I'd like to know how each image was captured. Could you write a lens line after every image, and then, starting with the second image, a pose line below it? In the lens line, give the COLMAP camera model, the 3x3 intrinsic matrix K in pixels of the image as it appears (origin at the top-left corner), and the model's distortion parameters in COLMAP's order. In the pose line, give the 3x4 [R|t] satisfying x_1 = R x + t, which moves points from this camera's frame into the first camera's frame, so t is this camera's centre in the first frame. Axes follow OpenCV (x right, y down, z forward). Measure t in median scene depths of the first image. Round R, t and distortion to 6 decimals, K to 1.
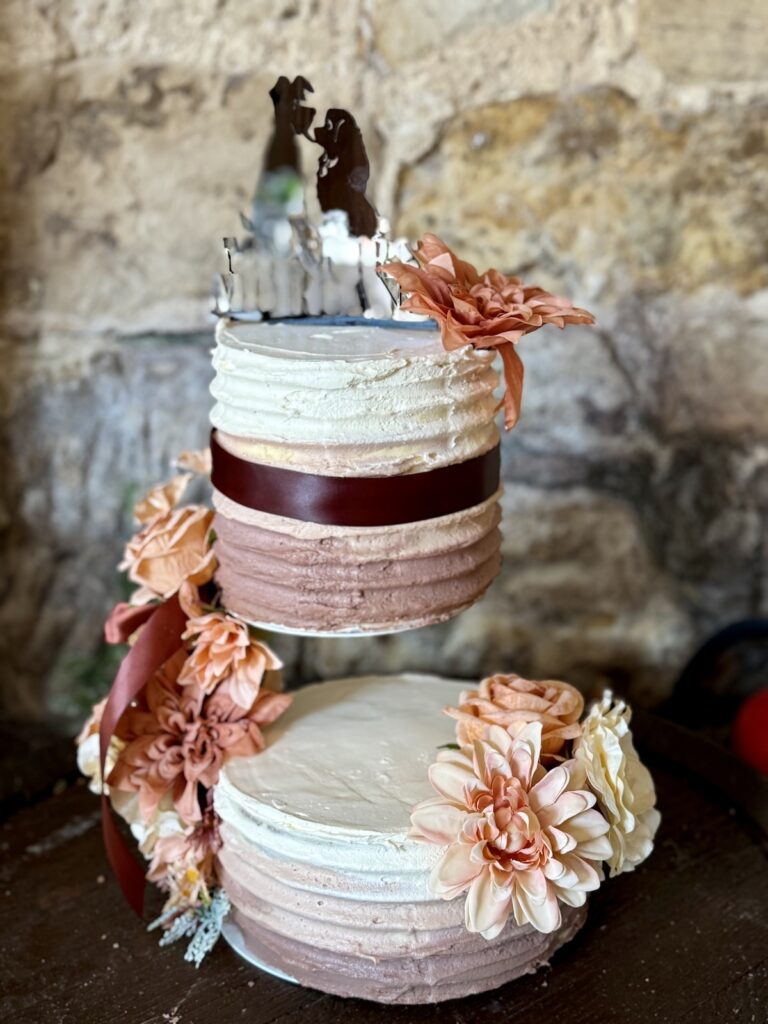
lens RADIAL K [[1264.0, 0, 384.0], [0, 1264.0, 512.0], [0, 0, 1]] dist [0.070020, -0.042452]
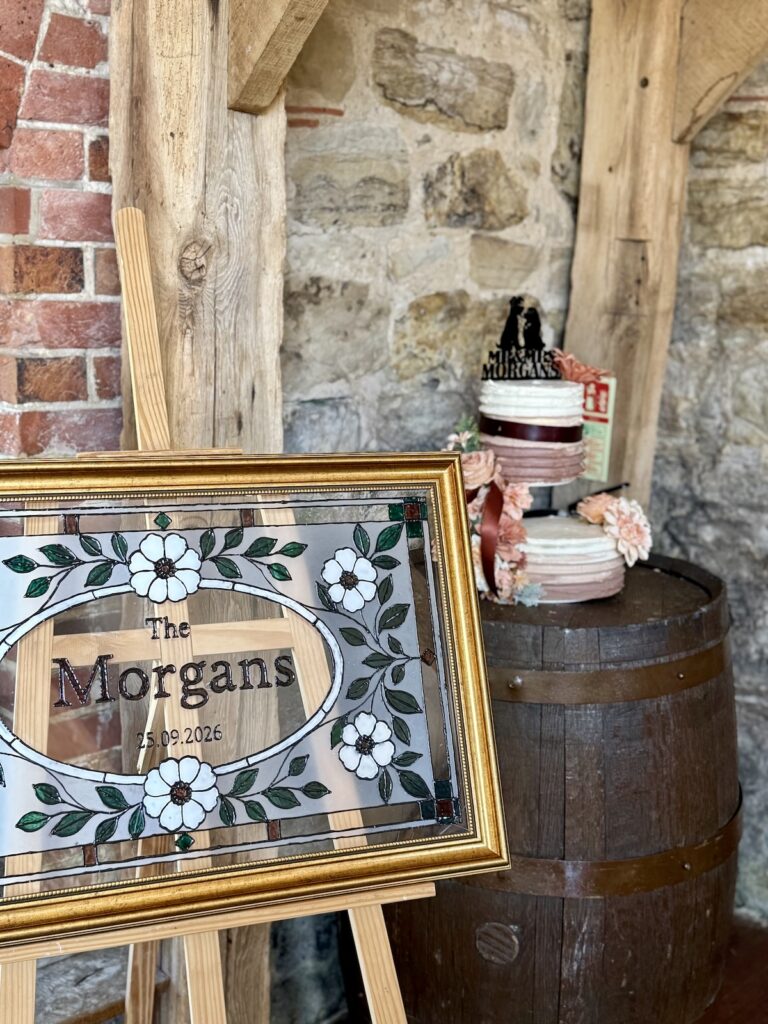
lens RADIAL K [[1264.0, 0, 384.0], [0, 1264.0, 512.0], [0, 0, 1]] dist [0.070020, -0.042452]
pose [[0.758404, -0.090770, 0.645434, -1.487538], [0.155787, 0.986798, -0.044276, 0.153615], [-0.632894, 0.134129, 0.762532, -0.644814]]
